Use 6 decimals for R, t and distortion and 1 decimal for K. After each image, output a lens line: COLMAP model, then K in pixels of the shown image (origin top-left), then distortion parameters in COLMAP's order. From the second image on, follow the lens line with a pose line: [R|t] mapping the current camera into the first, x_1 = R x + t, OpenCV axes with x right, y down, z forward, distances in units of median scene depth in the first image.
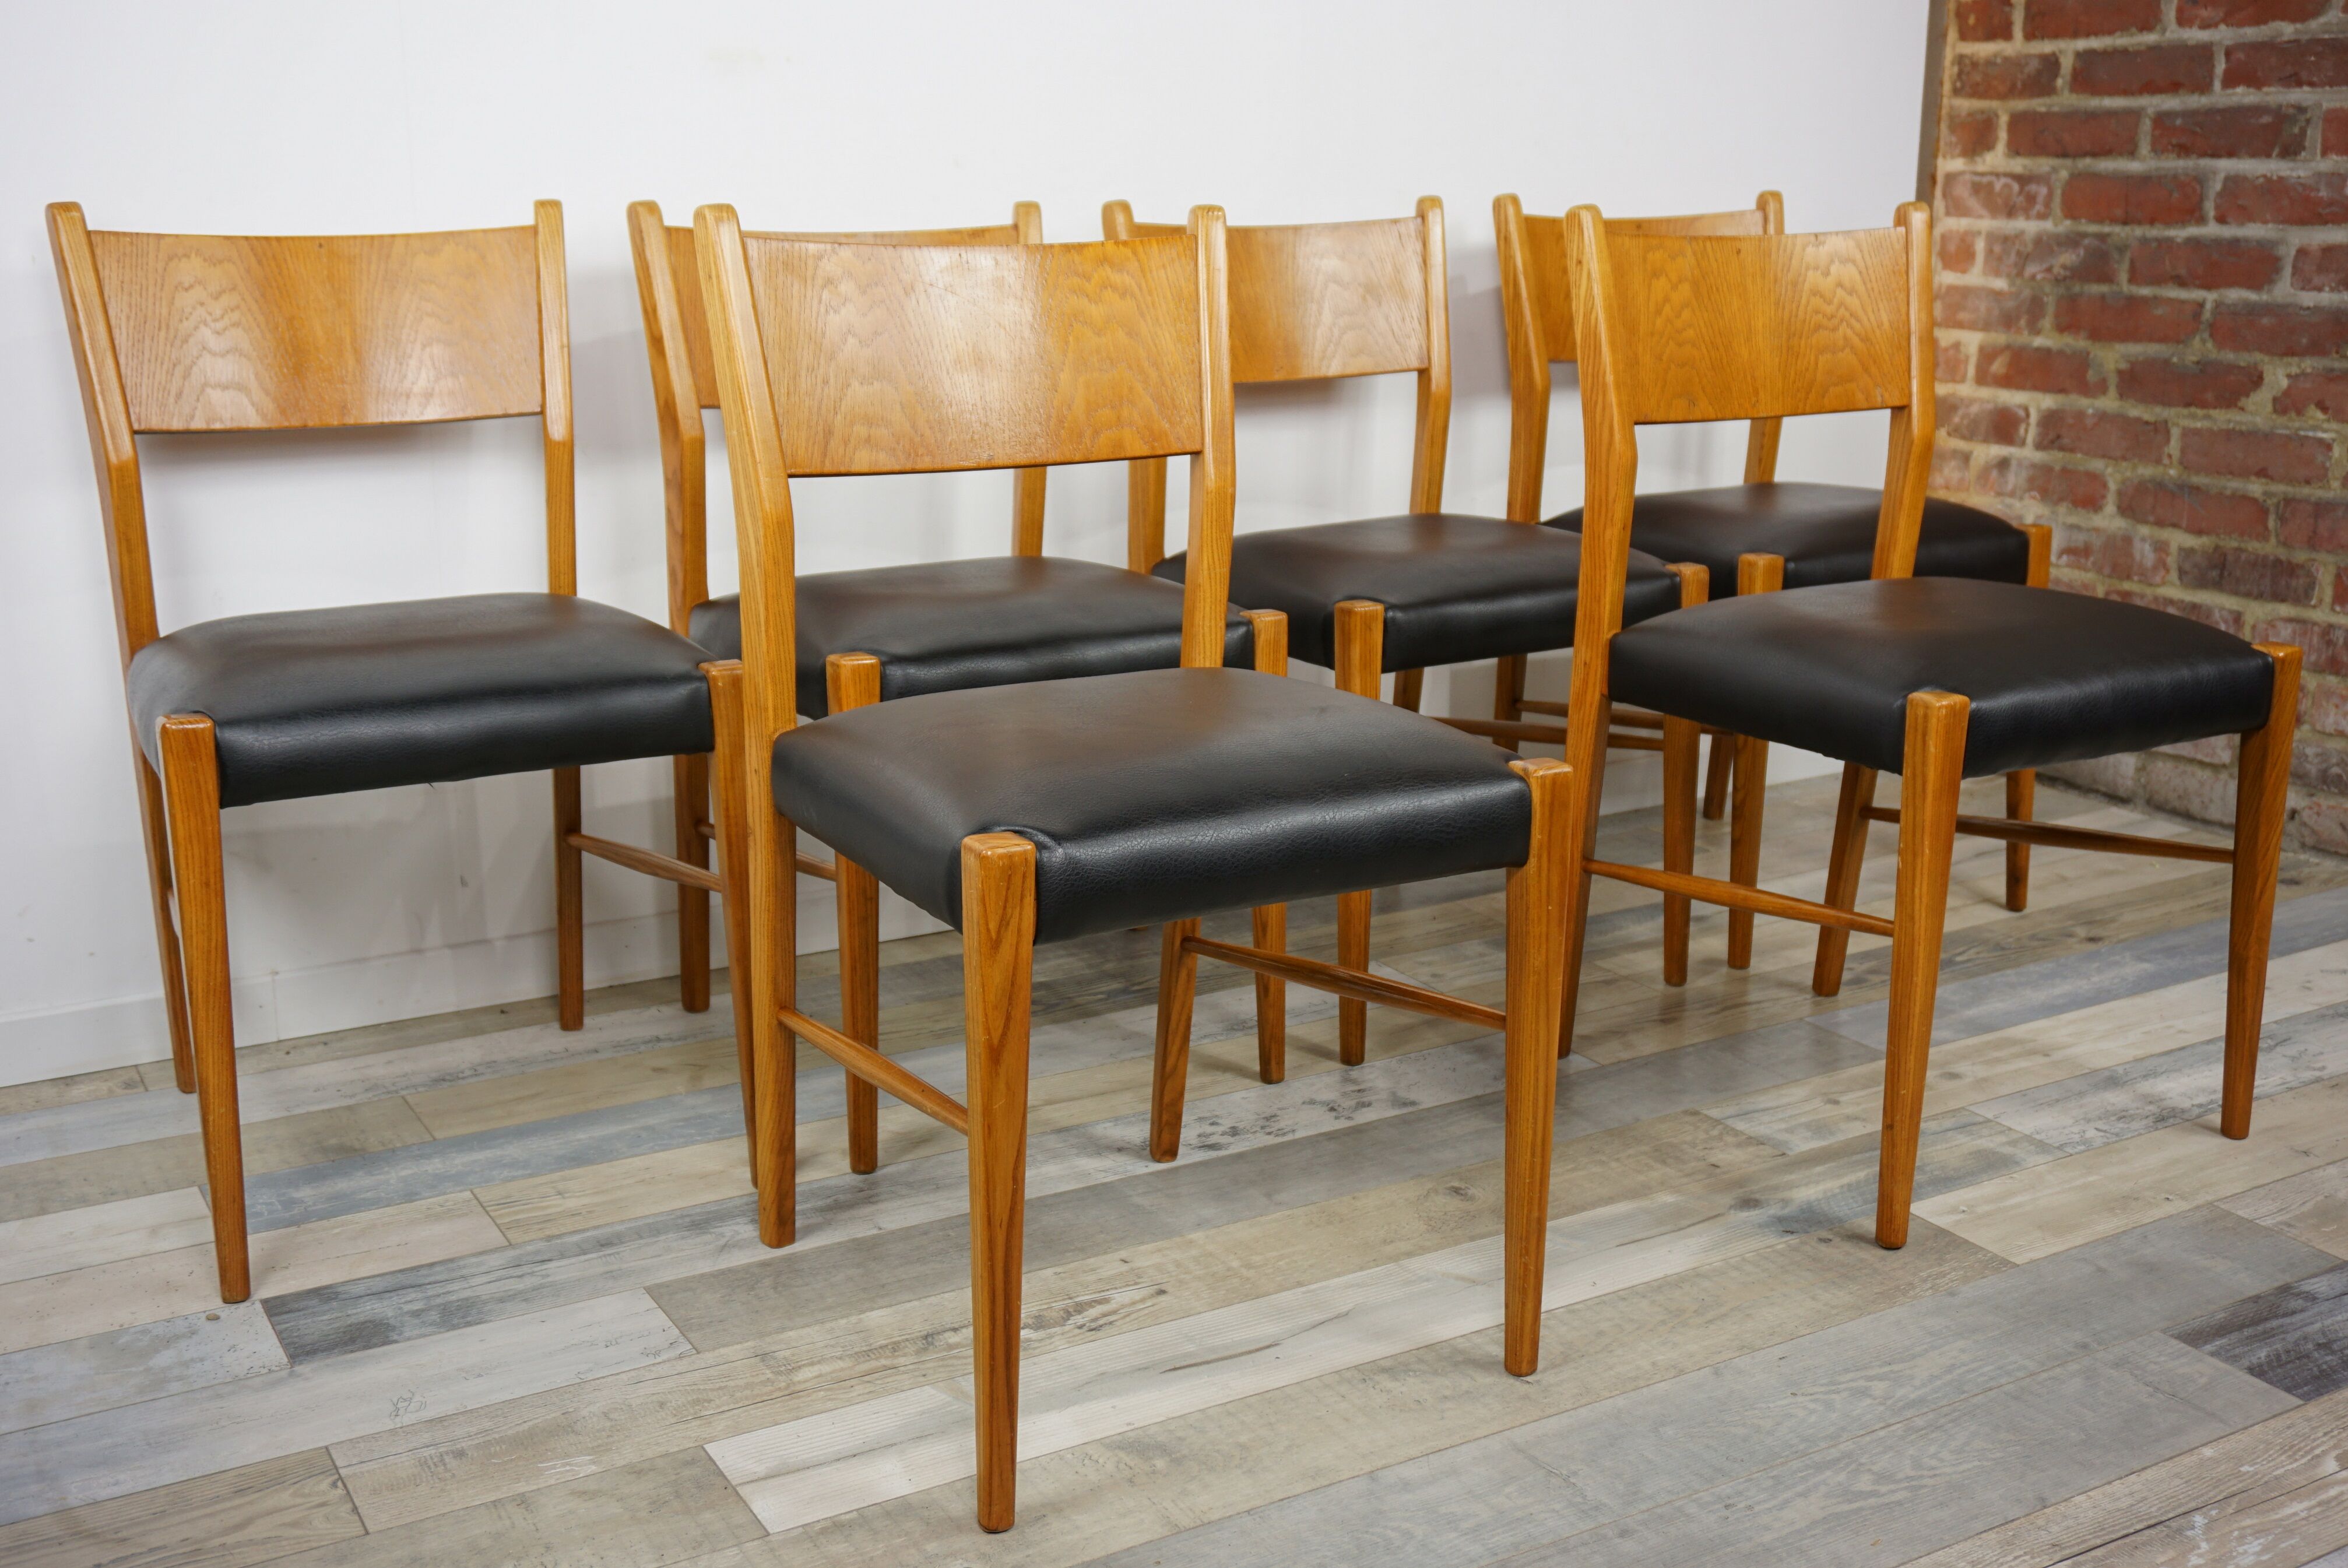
lens RADIAL K [[2380.4, 0, 1180.2], [0, 2380.4, 802.6], [0, 0, 1]] dist [0.008027, 0.000000]
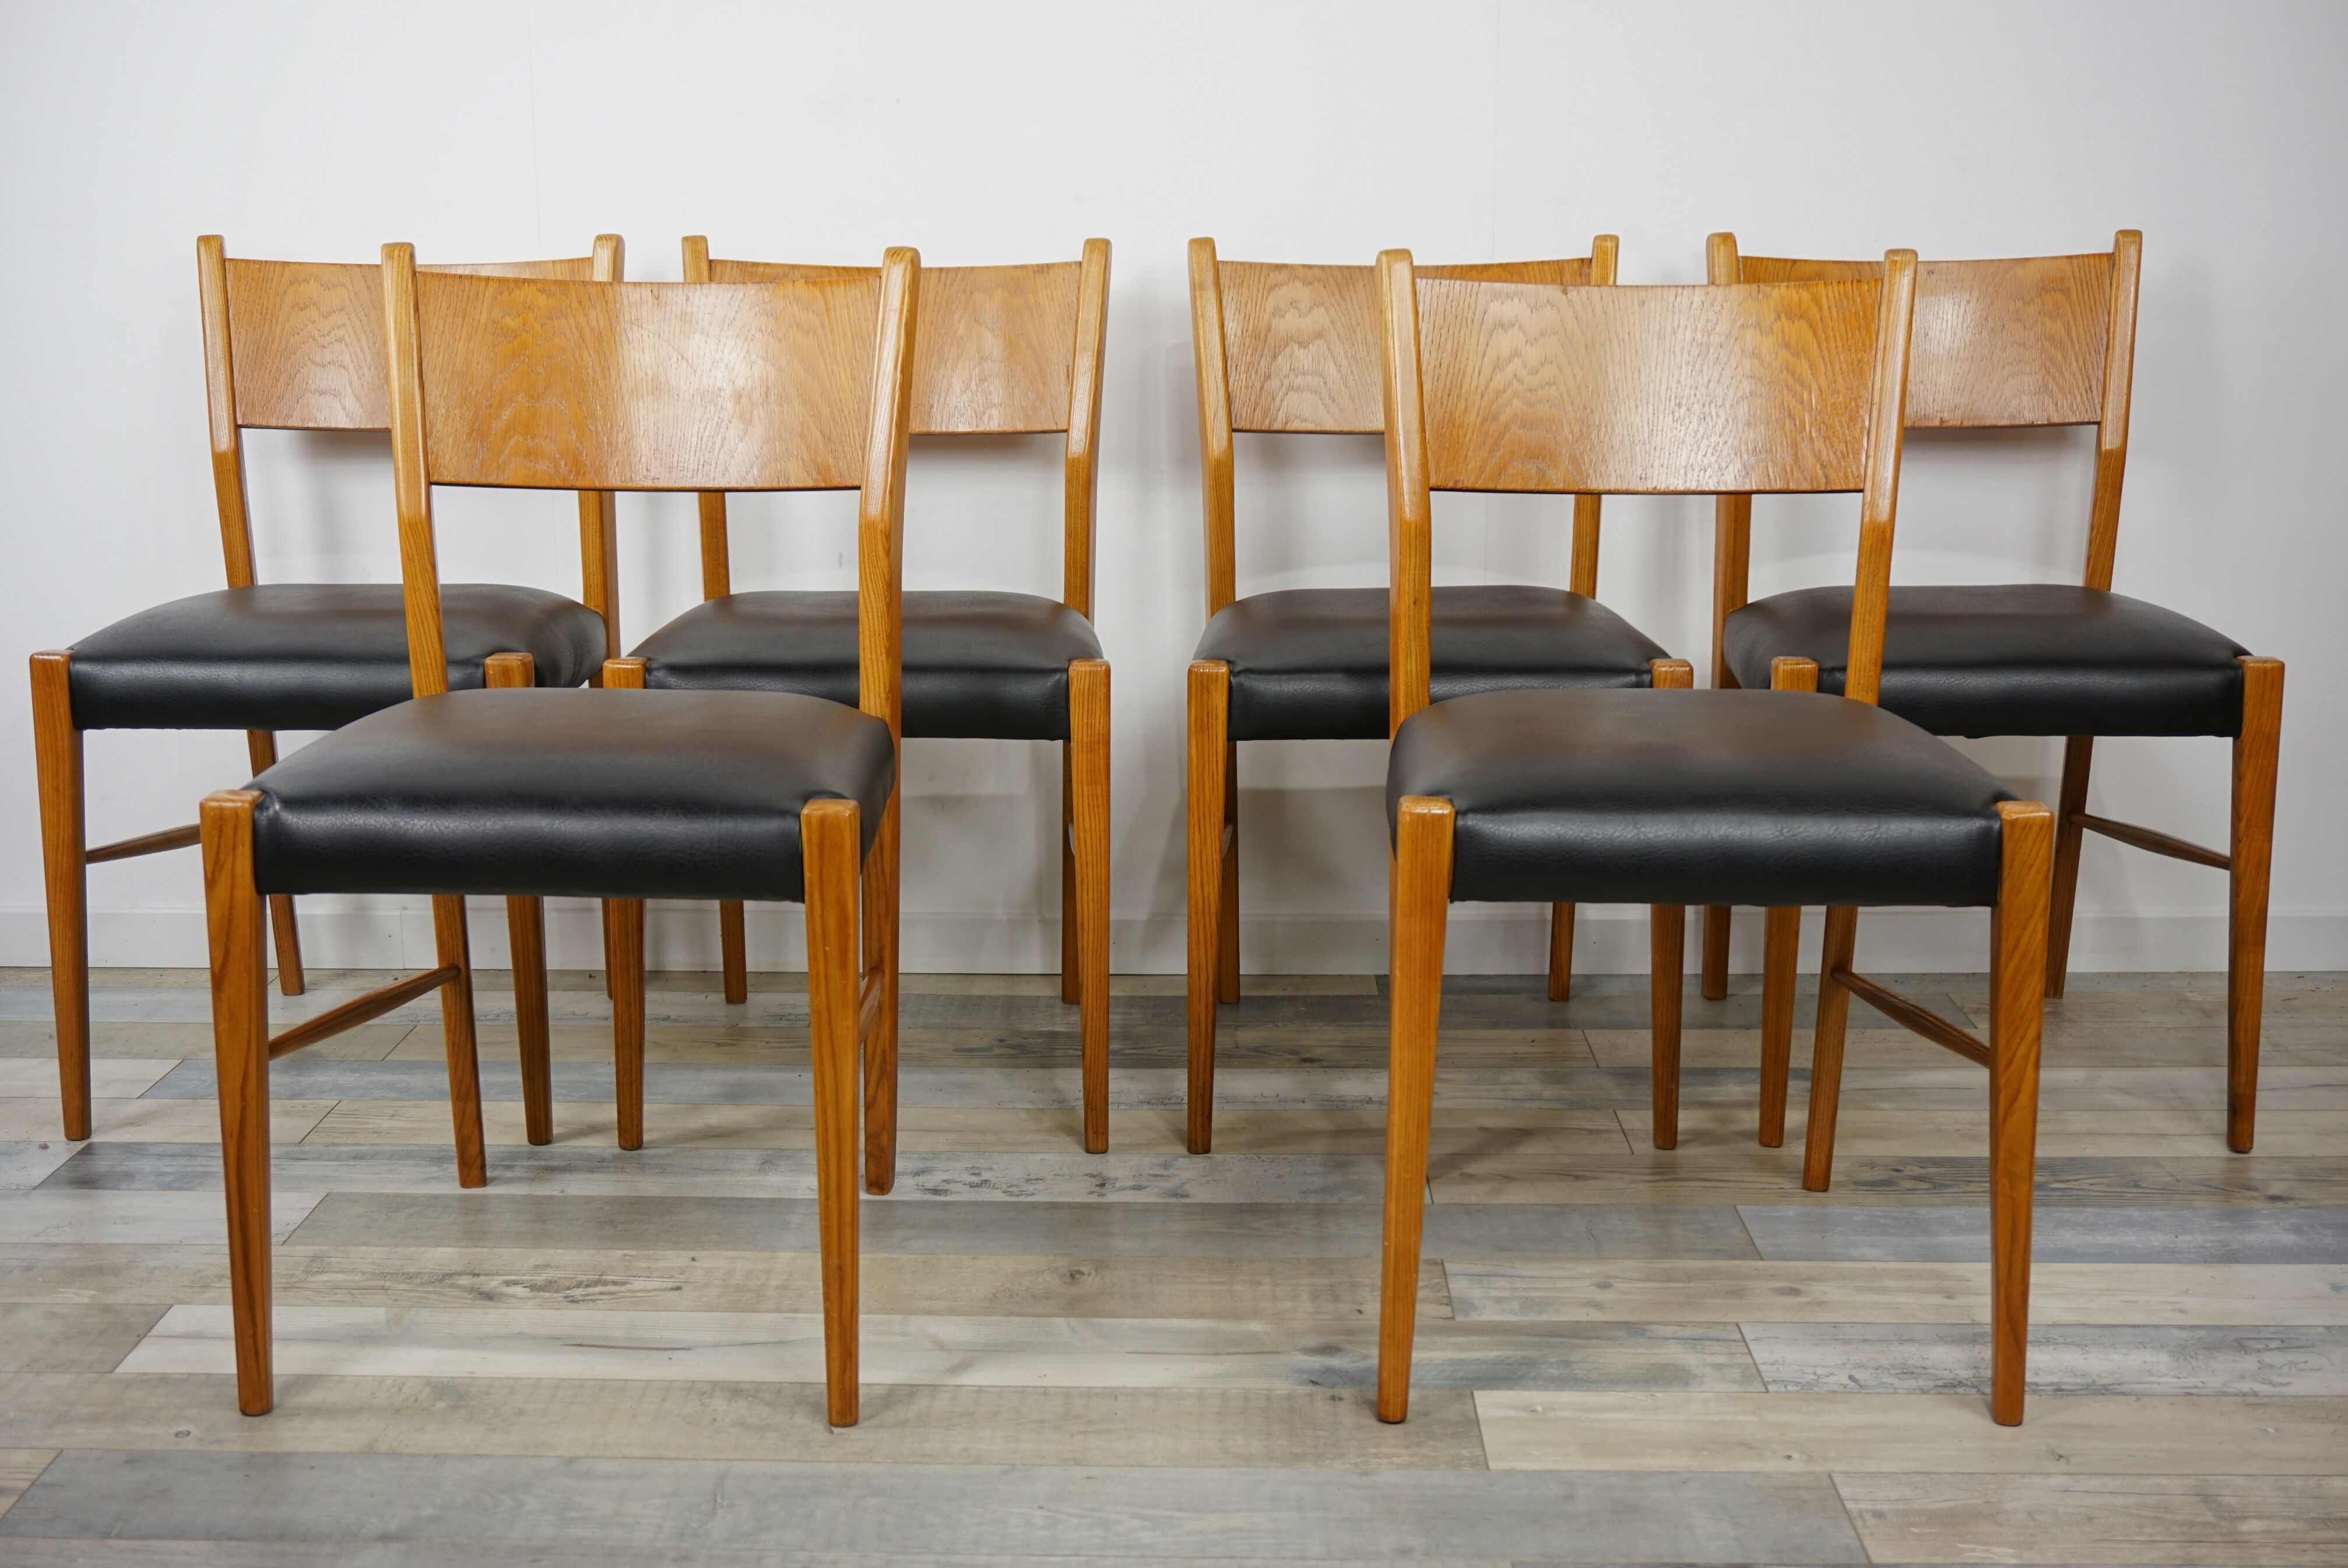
lens RADIAL K [[2782.2, 0, 1174.4], [0, 2782.2, 793.4], [0, 0, 1]] dist [0.012519, 0.000000]
pose [[0.852232, 0.111632, -0.511116, 0.478746], [-0.133319, 0.991056, -0.005842, -0.018221], [0.505892, 0.073120, 0.859492, 0.035052]]
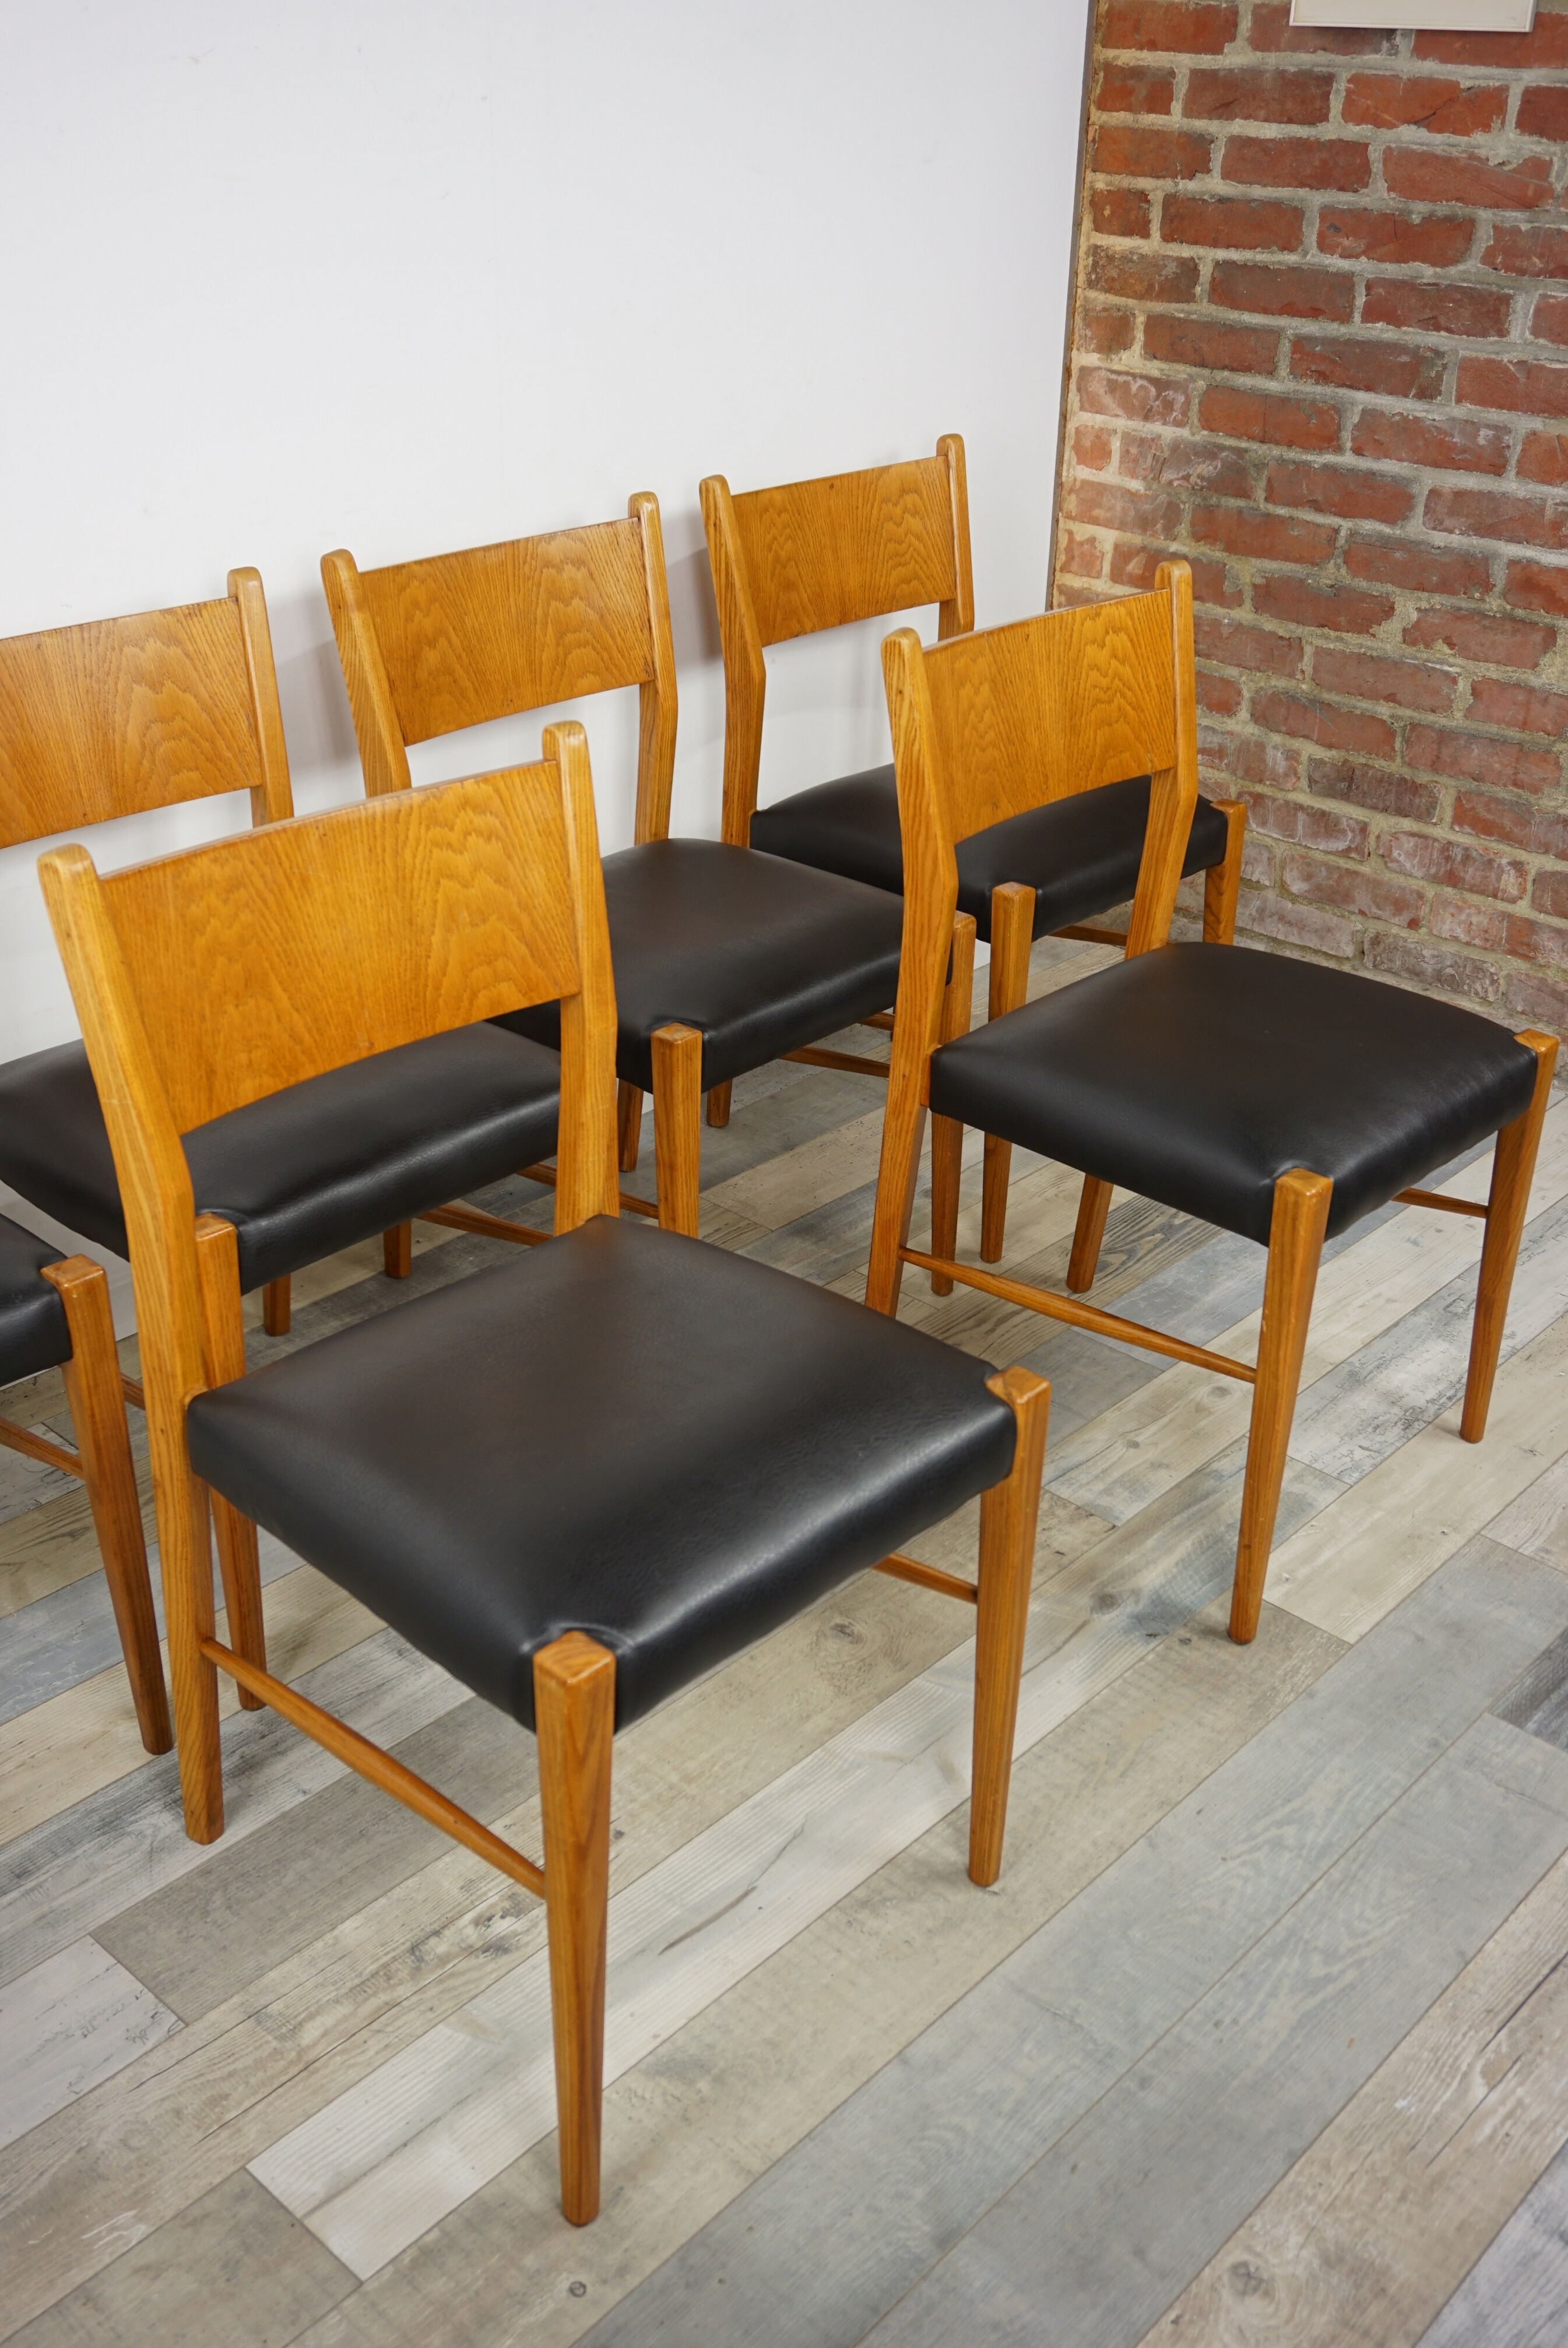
lens RADIAL K [[2261.1, 0, 794.3], [0, 2261.1, 1198.1], [0, 0, 1]] dist [-0.004868, 0.000000]
pose [[0.956021, -0.118142, 0.268450, -0.101894], [0.053480, 0.970158, 0.236500, -0.176349], [-0.288380, -0.211743, 0.933811, 0.083577]]
